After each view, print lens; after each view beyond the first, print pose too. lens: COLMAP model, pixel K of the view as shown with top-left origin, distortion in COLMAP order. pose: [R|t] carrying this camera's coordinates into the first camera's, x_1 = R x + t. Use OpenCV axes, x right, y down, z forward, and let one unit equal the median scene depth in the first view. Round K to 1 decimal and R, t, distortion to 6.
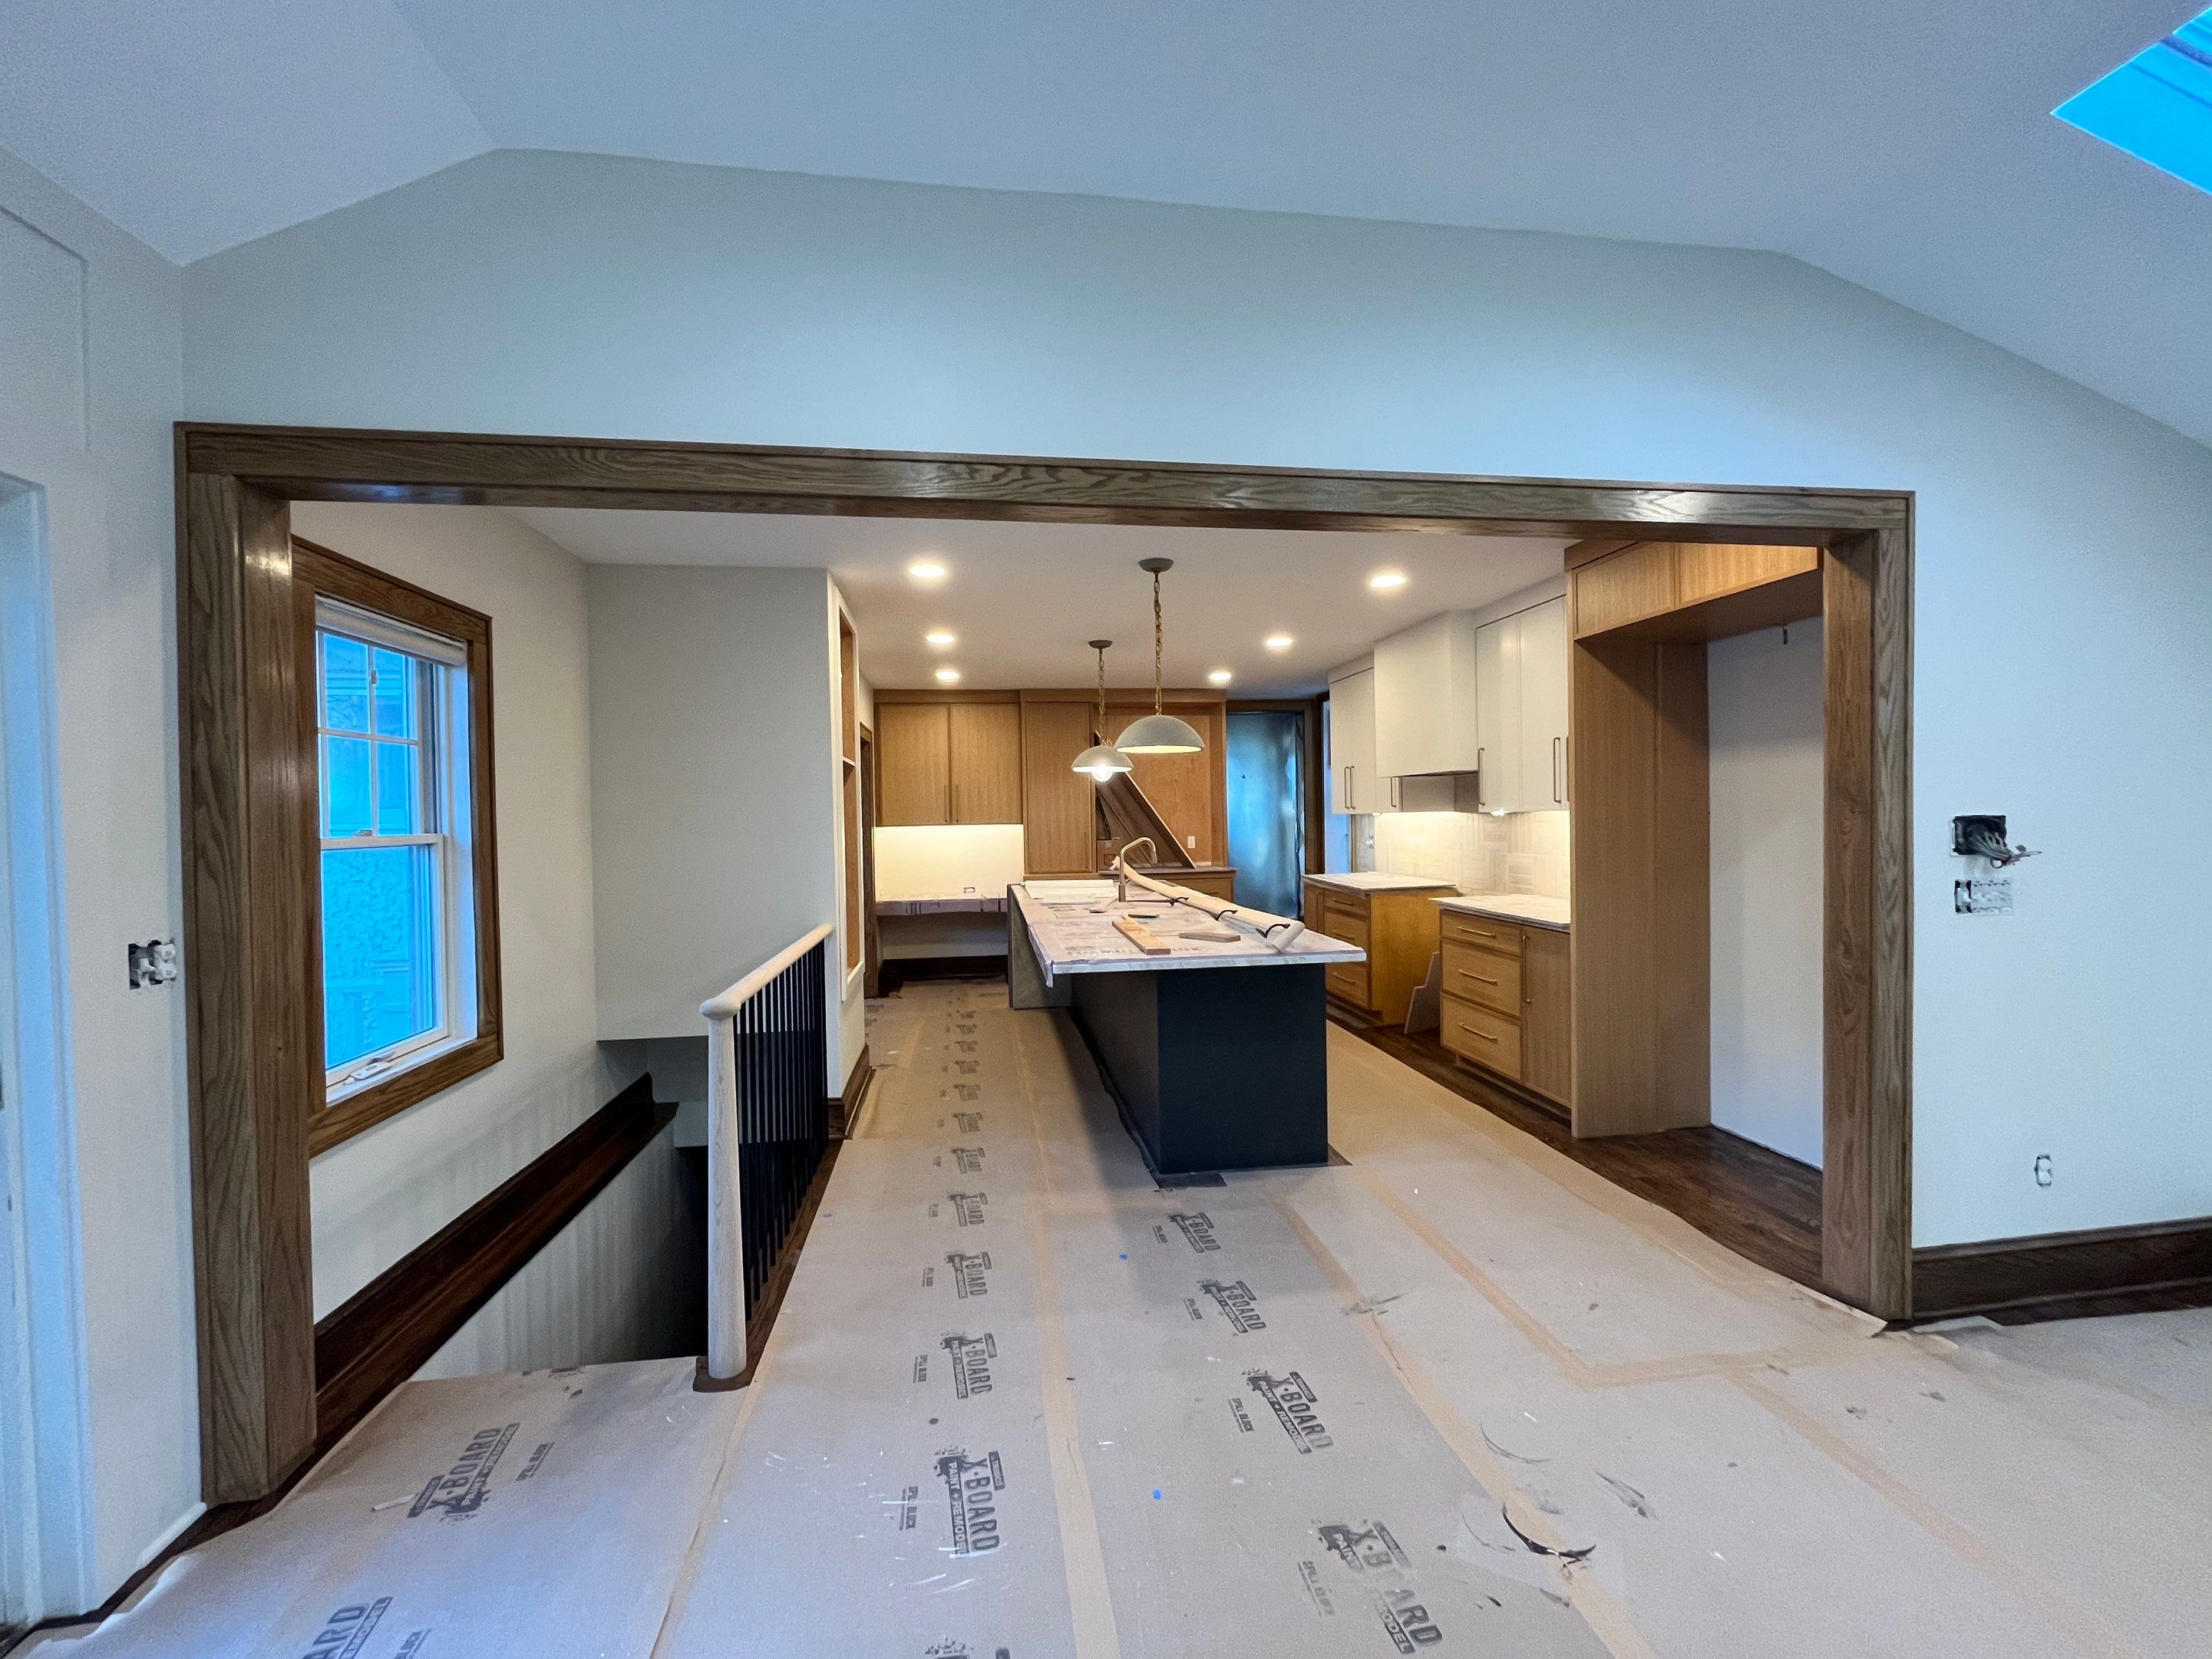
lens RADIAL K [[893.6, 0, 1100.9], [0, 893.6, 825.7], [0, 0, 1]] dist [-0.001117, -0.000712]
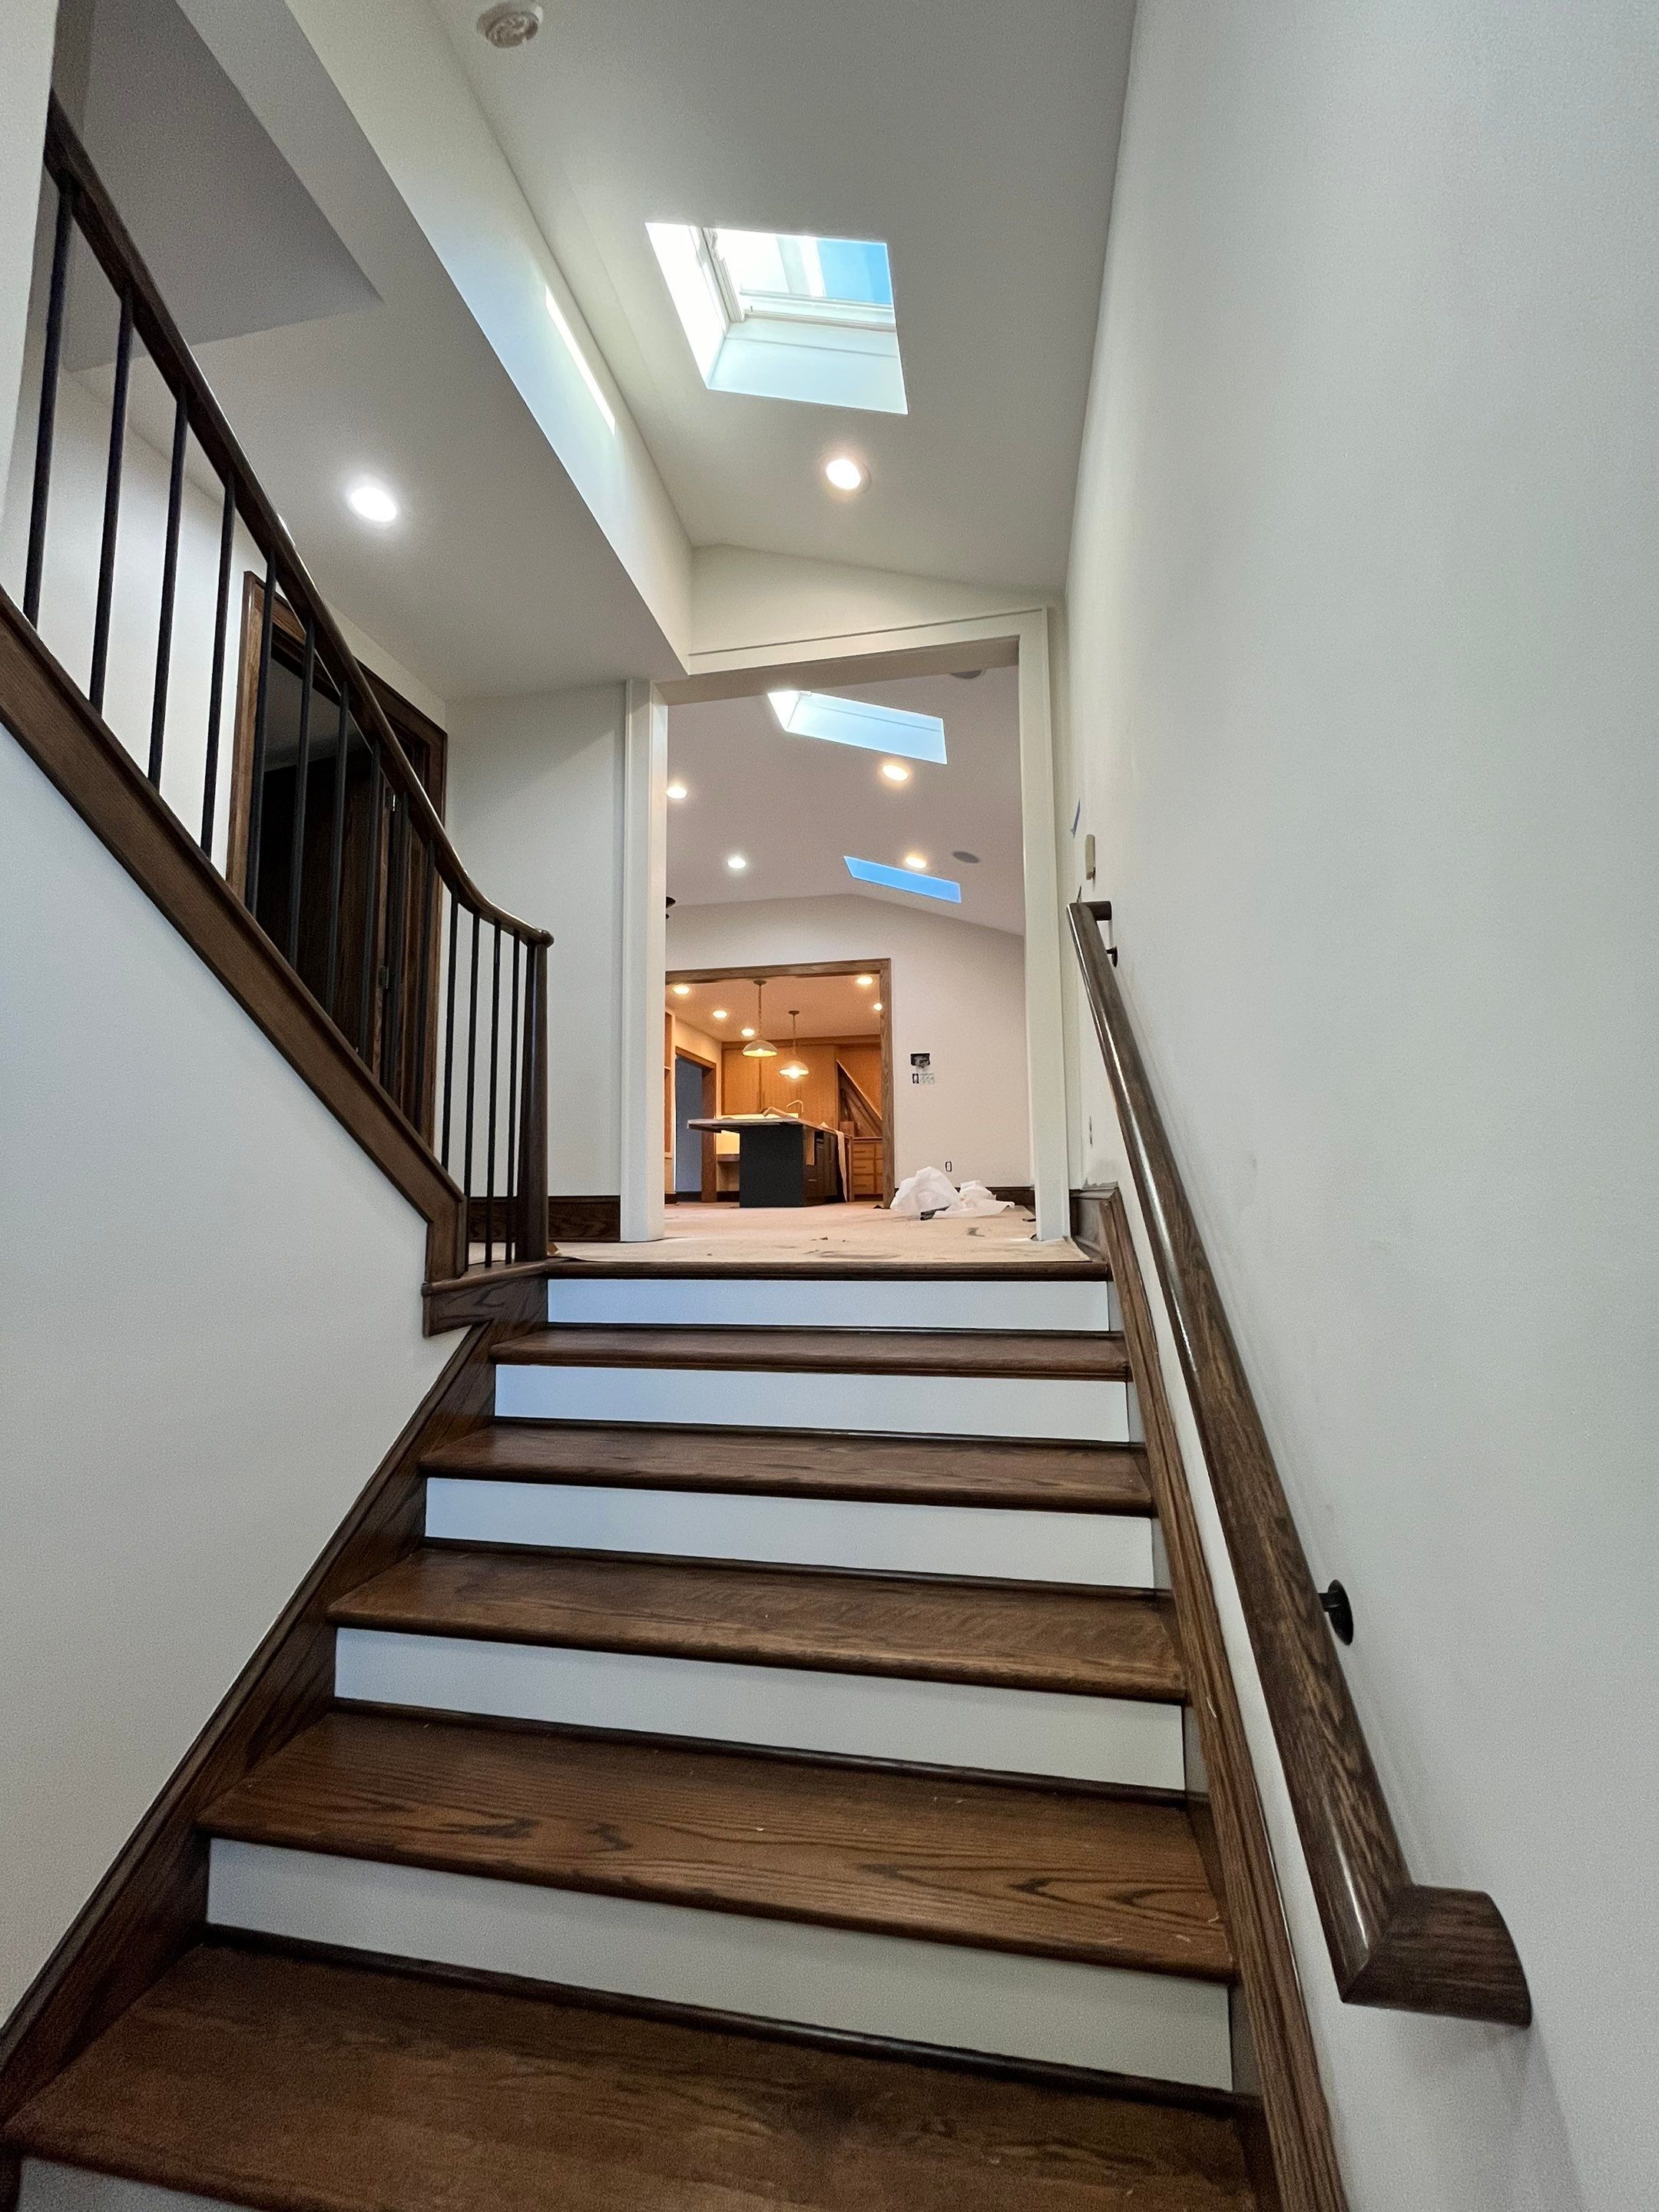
lens RADIAL K [[893.7, 0, 829.3], [0, 893.7, 1096.9], [0, 0, 1]] dist [-0.001117, -0.000712]
pose [[0.951095, -0.023355, -0.308014, 1.402324], [-0.010350, 0.994168, -0.107342, 0.415943], [0.308724, 0.105280, 0.945307, -1.788098]]
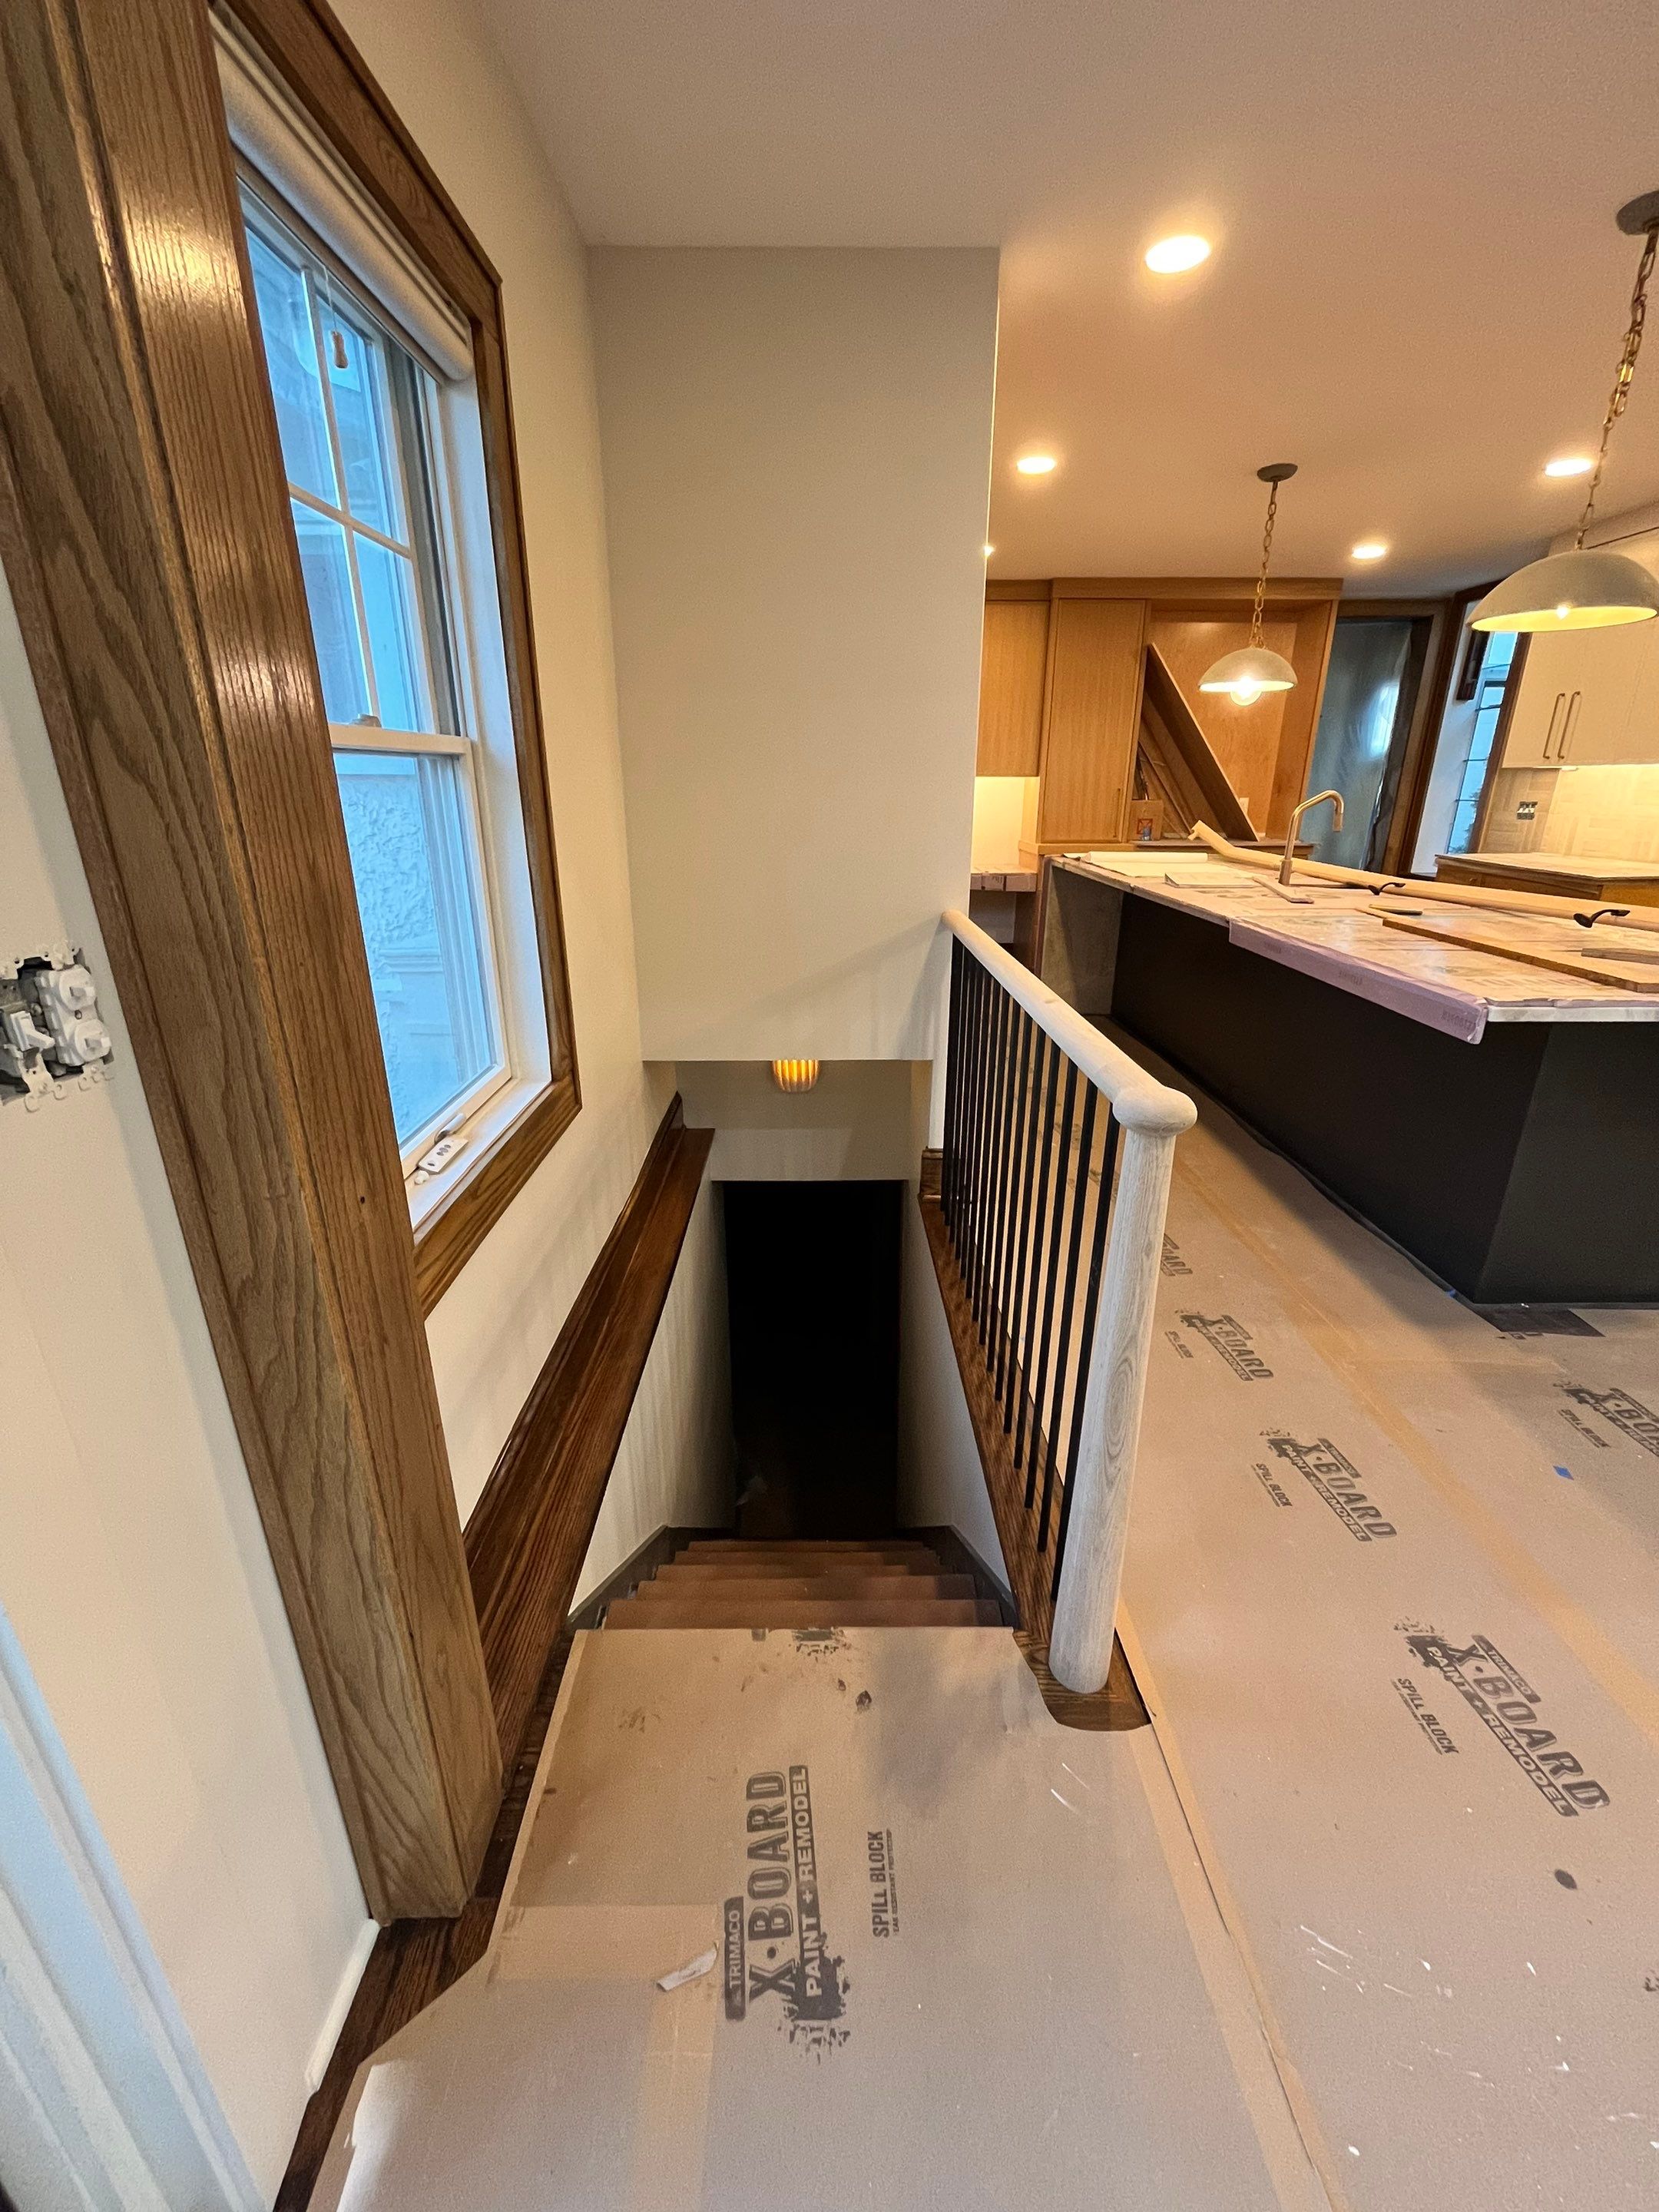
lens RADIAL K [[893.7, 0, 828.7], [0, 893.7, 1099.3], [0, 0, 1]] dist [-0.001117, -0.000712]
pose [[0.991575, 0.060096, -0.114749, -0.433499], [-0.019551, 0.945152, 0.326044, 0.037120], [0.128050, -0.321054, 0.938364, 0.424761]]
